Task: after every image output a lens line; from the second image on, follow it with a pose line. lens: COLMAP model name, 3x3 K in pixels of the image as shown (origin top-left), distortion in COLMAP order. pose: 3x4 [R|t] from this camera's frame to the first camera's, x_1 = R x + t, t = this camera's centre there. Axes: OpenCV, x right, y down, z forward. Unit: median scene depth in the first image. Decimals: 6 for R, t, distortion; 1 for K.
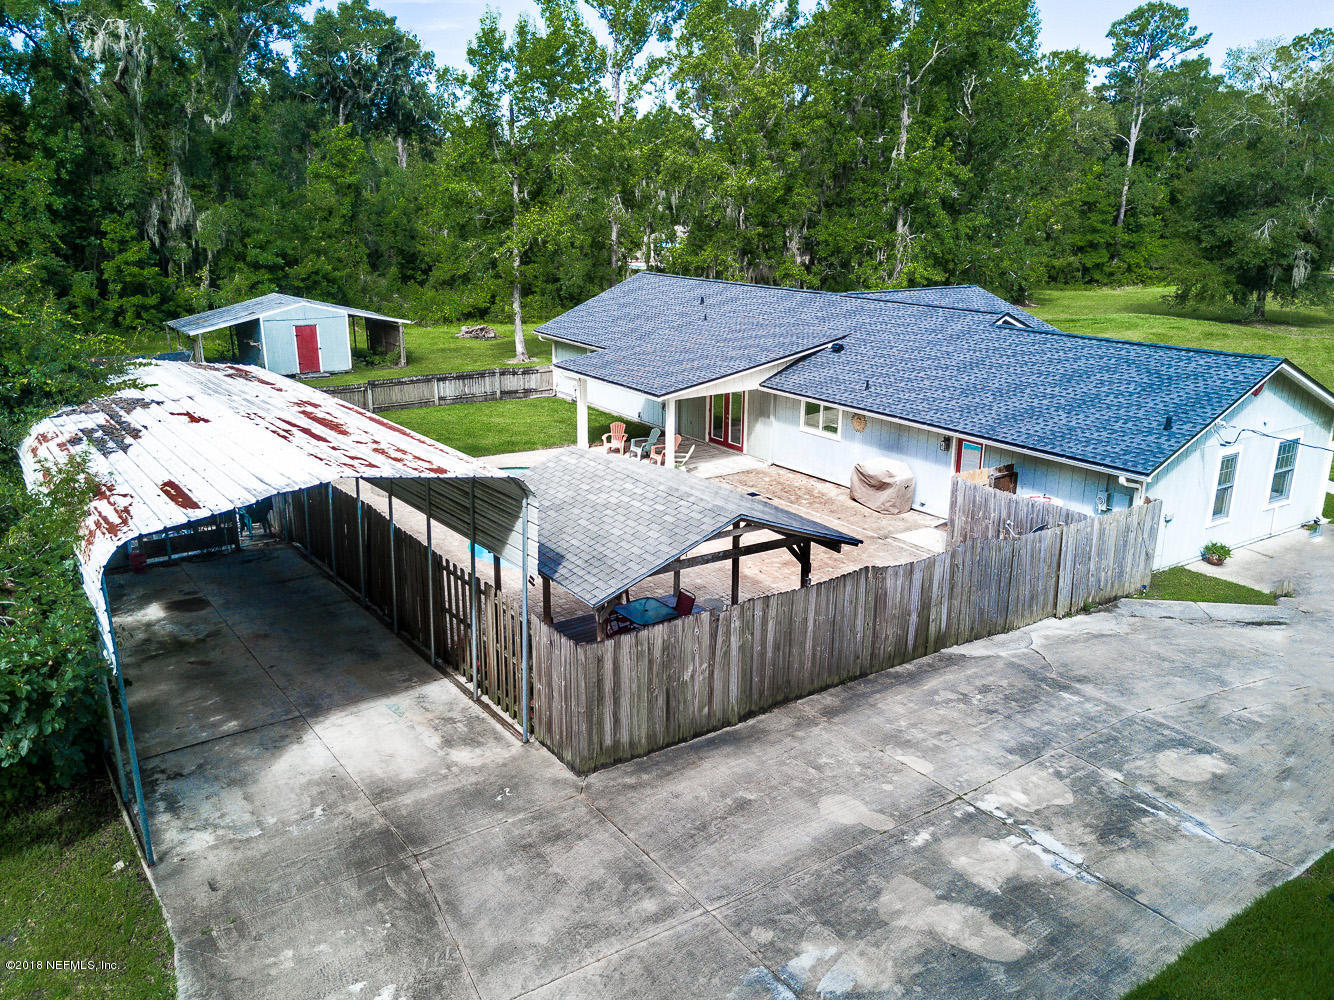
lens RADIAL K [[1036.9, 0, 667.0], [0, 1036.9, 500.0], [0, 0, 1]] dist [0.015688, 0.003958]
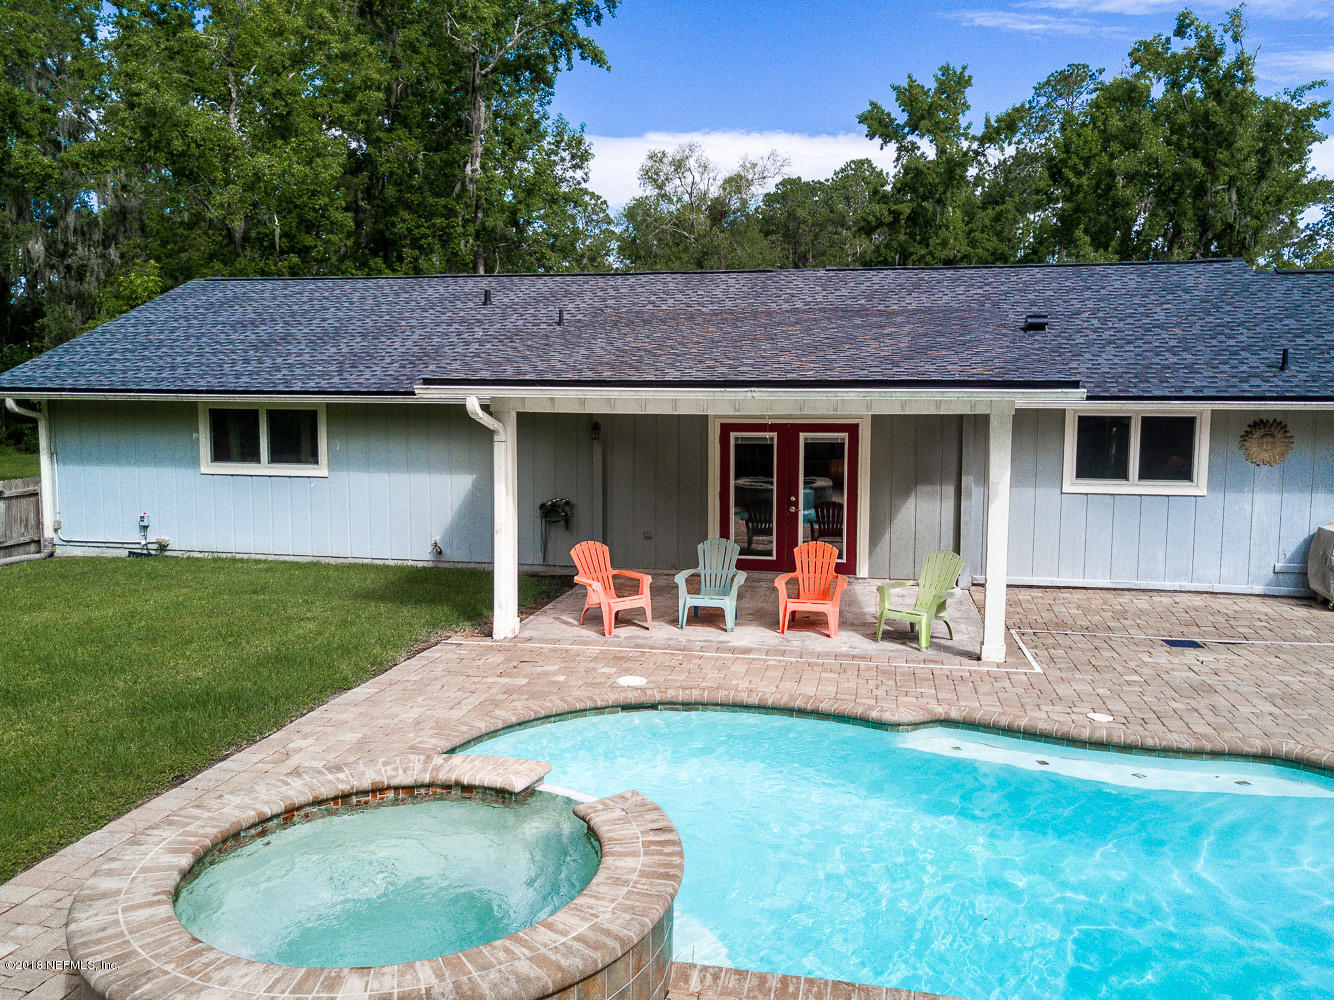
lens RADIAL K [[1036.9, 0, 667.0], [0, 1036.9, 500.0], [0, 0, 1]] dist [0.015688, 0.003958]
pose [[0.745245, -0.084969, 0.661355, -0.196157], [0.193347, 0.976772, -0.092380, -0.041645], [-0.638143, 0.196717, 0.744363, 0.576066]]
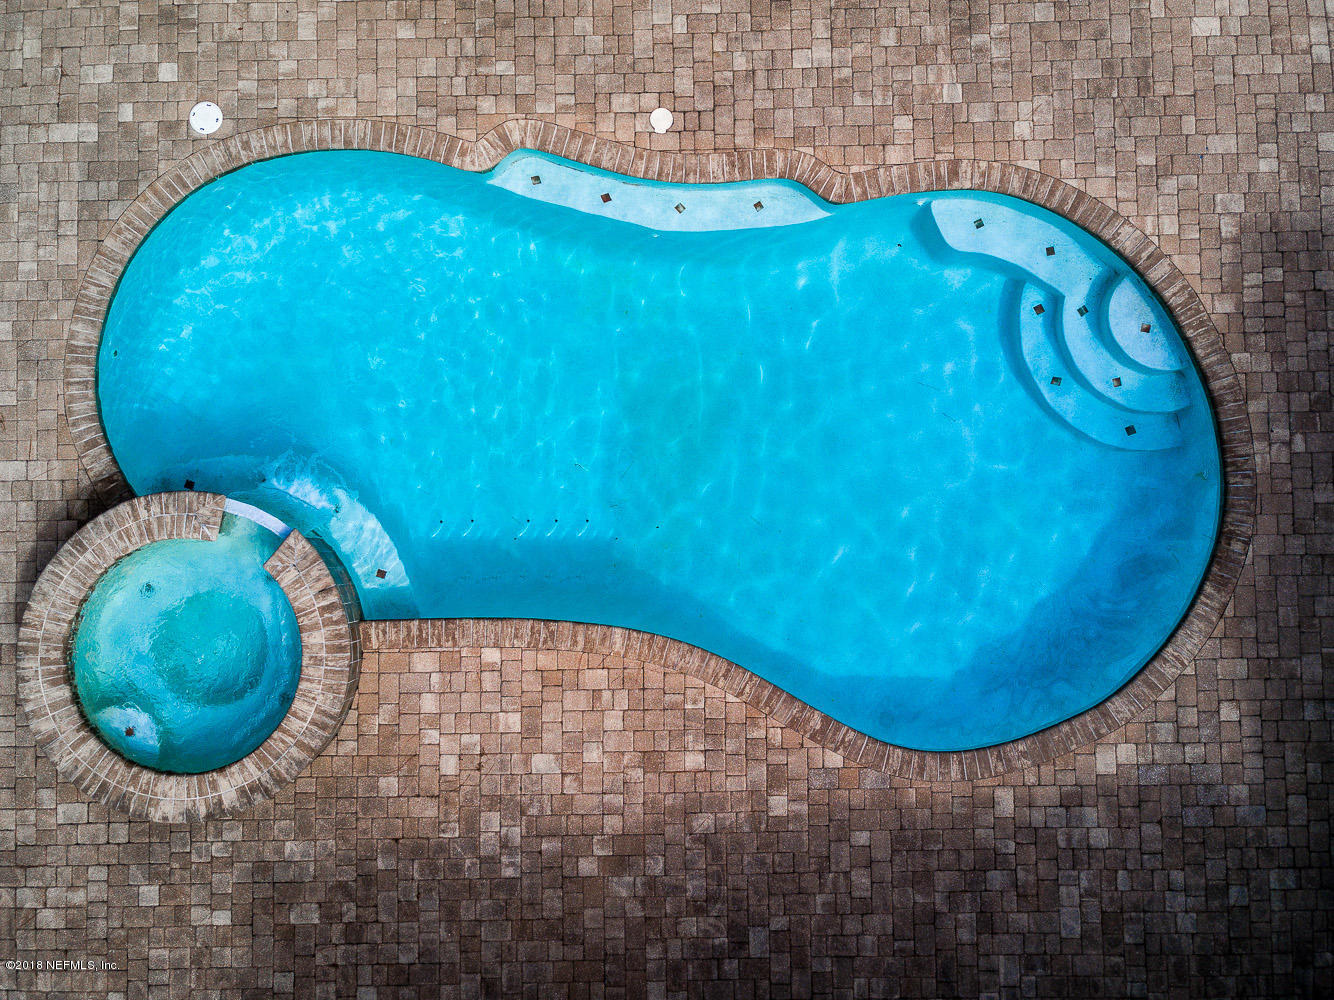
lens RADIAL K [[1036.9, 0, 667.0], [0, 1036.9, 500.0], [0, 0, 1]] dist [0.015688, 0.003958]
pose [[0.574323, -0.818304, 0.023038, -0.081262], [0.237407, 0.193424, 0.951959, -0.182295], [-0.783448, -0.541263, 0.305359, 0.571728]]
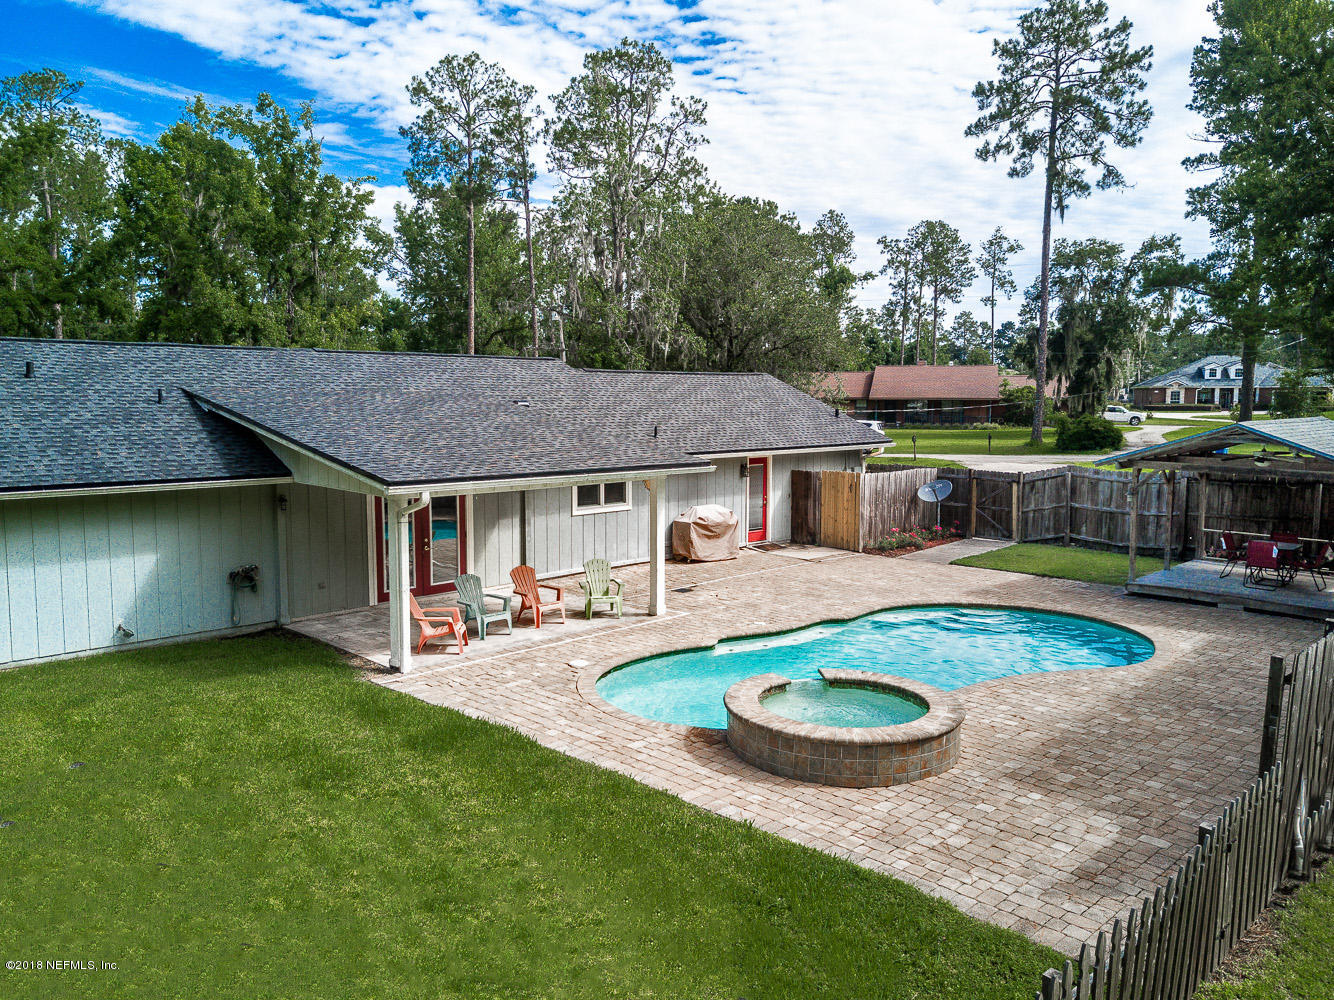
lens RADIAL K [[1023.9, 0, 667.0], [0, 1023.9, 500.0], [0, 0, 1]] dist [0.001848, 0.043913]
pose [[-0.146155, -0.123000, 0.981585, -0.386939], [0.267071, 0.950491, 0.158870, -0.120934], [-0.952529, 0.285372, -0.106069, 0.734965]]
